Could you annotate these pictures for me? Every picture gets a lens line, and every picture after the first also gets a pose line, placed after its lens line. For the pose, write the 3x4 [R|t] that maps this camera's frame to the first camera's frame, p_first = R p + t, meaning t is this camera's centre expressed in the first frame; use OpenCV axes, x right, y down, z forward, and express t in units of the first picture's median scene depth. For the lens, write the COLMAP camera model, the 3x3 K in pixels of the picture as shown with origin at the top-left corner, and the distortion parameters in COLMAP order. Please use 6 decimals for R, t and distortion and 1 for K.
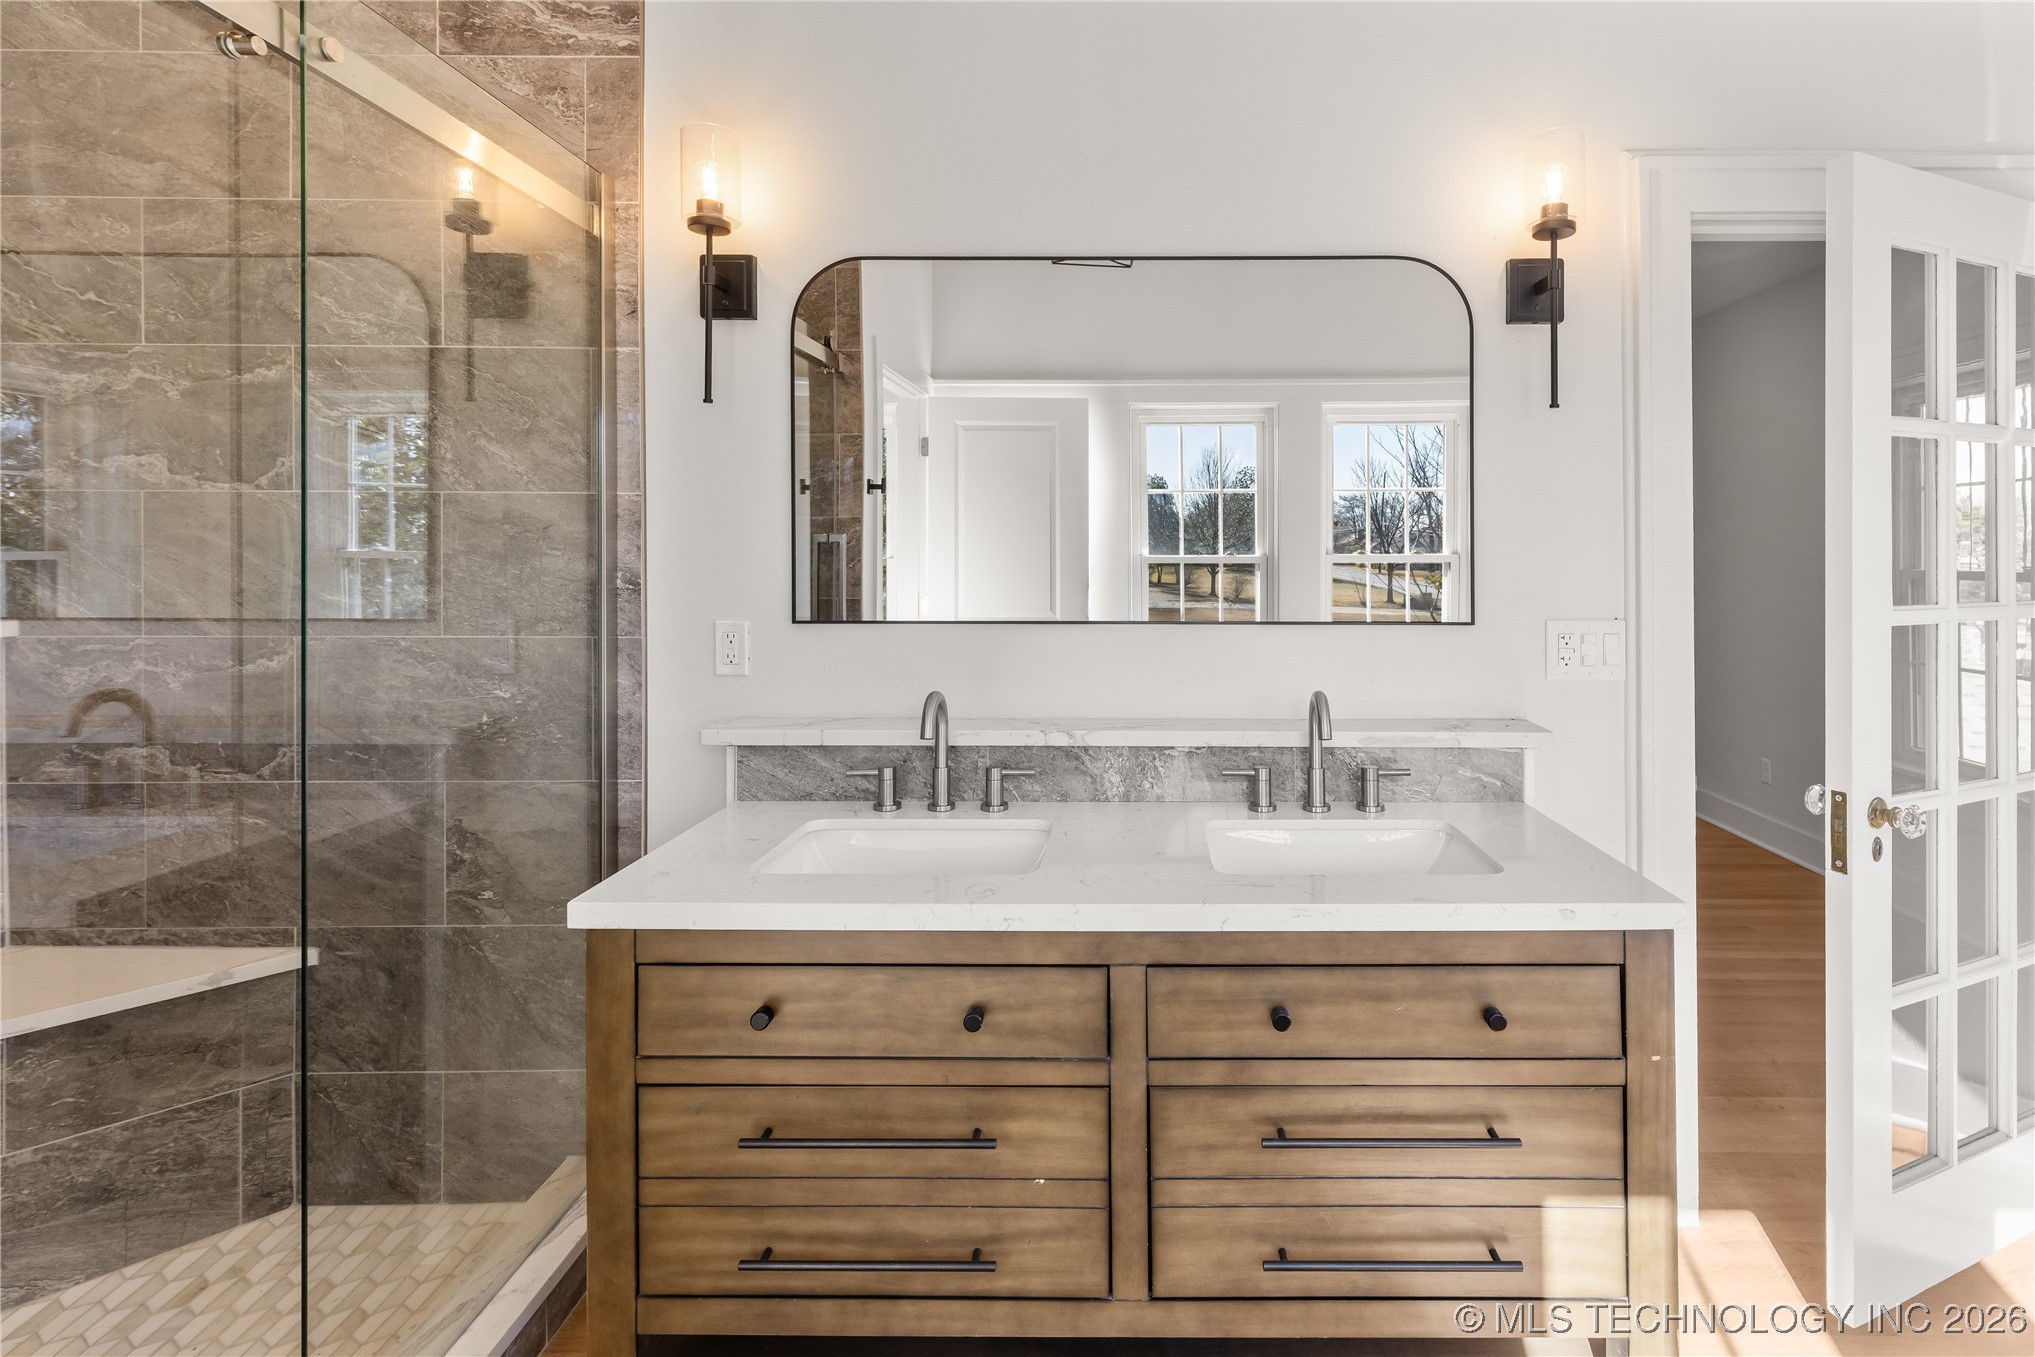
lens RADIAL K [[950.7, 0, 996.6], [0, 950.7, 558.7], [0, 0, 1]] dist [0.010475, -0.004766]
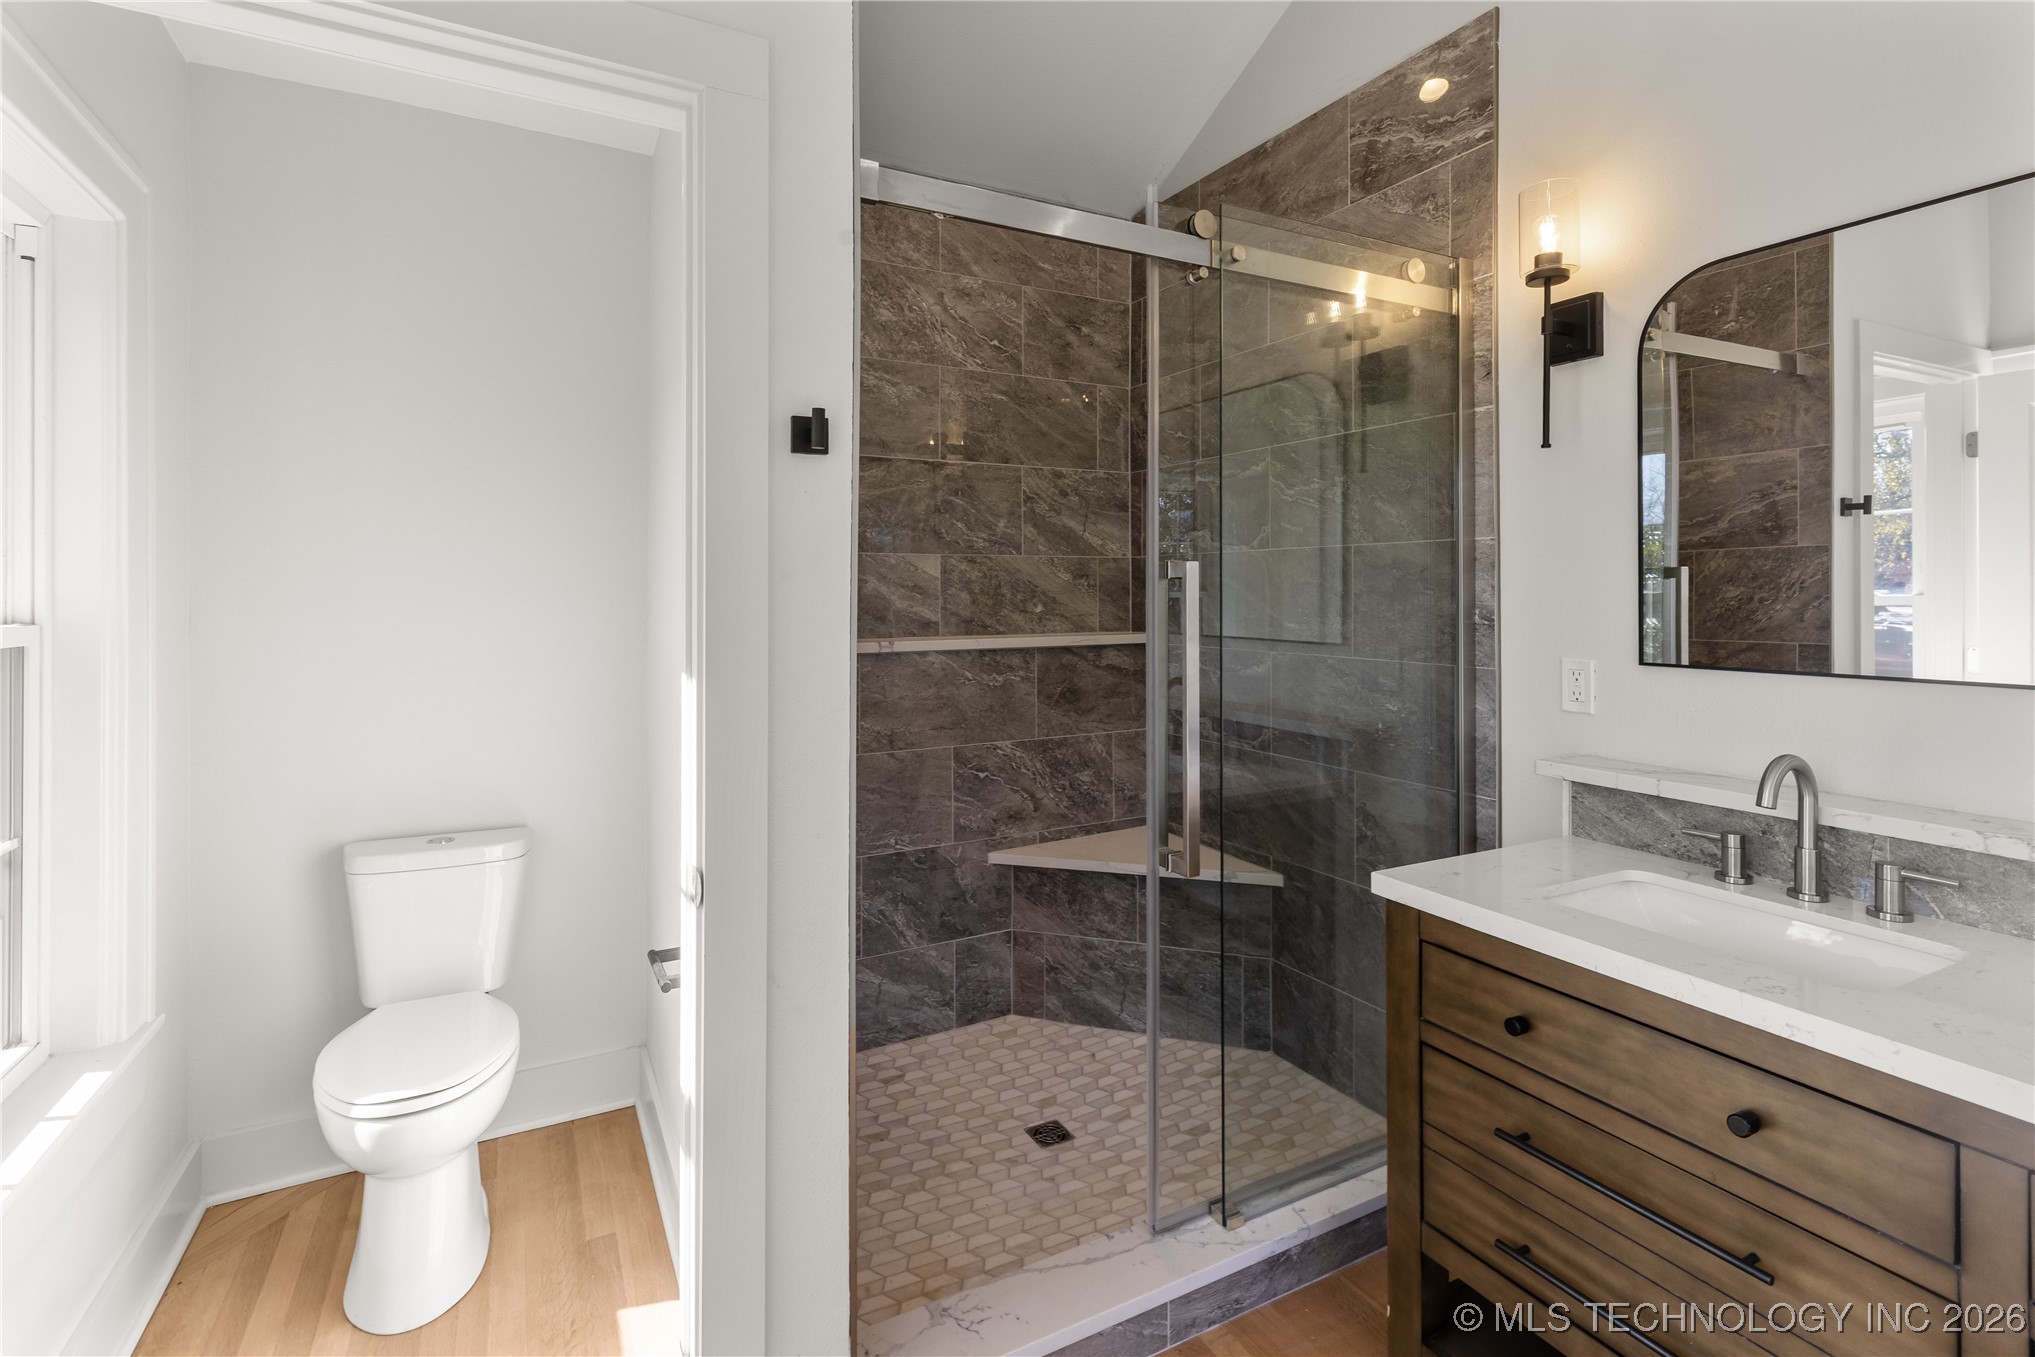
lens RADIAL K [[950.7, 0, 1045.4], [0, 950.7, 598.9], [0, 0, 1]] dist [0.010475, -0.004766]
pose [[0.495707, 0.002833, -0.868485, 0.331109], [0.000329, 0.999994, 0.003449, -0.002004], [0.868489, -0.001995, 0.495704, 0.006724]]
